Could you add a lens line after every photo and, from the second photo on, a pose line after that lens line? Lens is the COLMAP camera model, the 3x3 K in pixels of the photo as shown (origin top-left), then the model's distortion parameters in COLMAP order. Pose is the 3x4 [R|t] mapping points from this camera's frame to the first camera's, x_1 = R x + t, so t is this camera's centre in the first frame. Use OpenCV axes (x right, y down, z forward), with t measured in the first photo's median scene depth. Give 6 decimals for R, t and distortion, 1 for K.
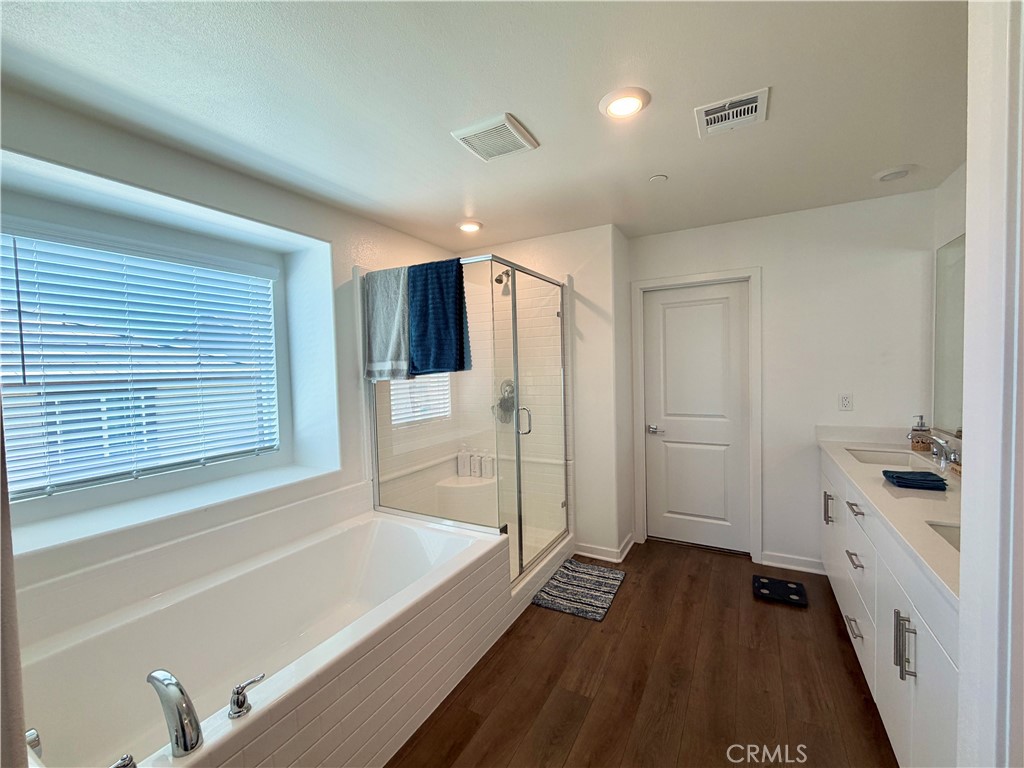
lens RADIAL K [[410.1, 0, 516.7], [0, 410.1, 381.0], [0, 0, 1]] dist [-0.000547, 0.000132]
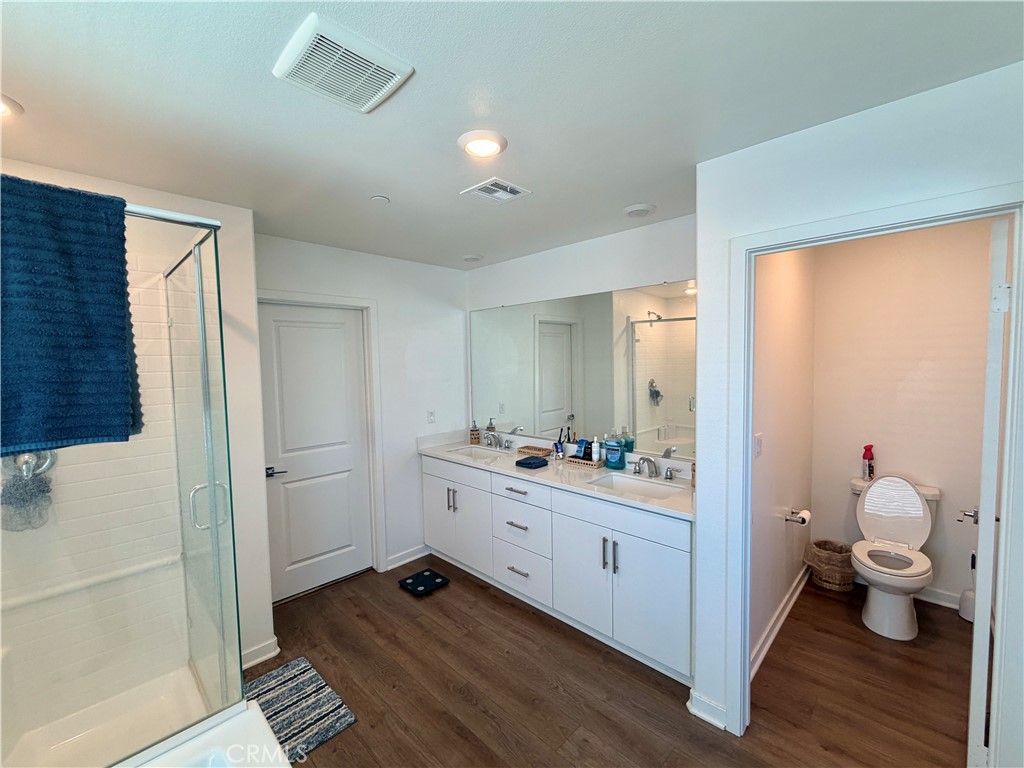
lens RADIAL K [[410.1, 0, 516.0], [0, 410.1, 385.2], [0, 0, 1]] dist [-0.000547, 0.000132]
pose [[0.309204, -0.031642, 0.950469, -0.403227], [0.046042, 0.998772, 0.018272, -0.067131], [-0.949881, 0.038112, 0.310281, 0.385371]]
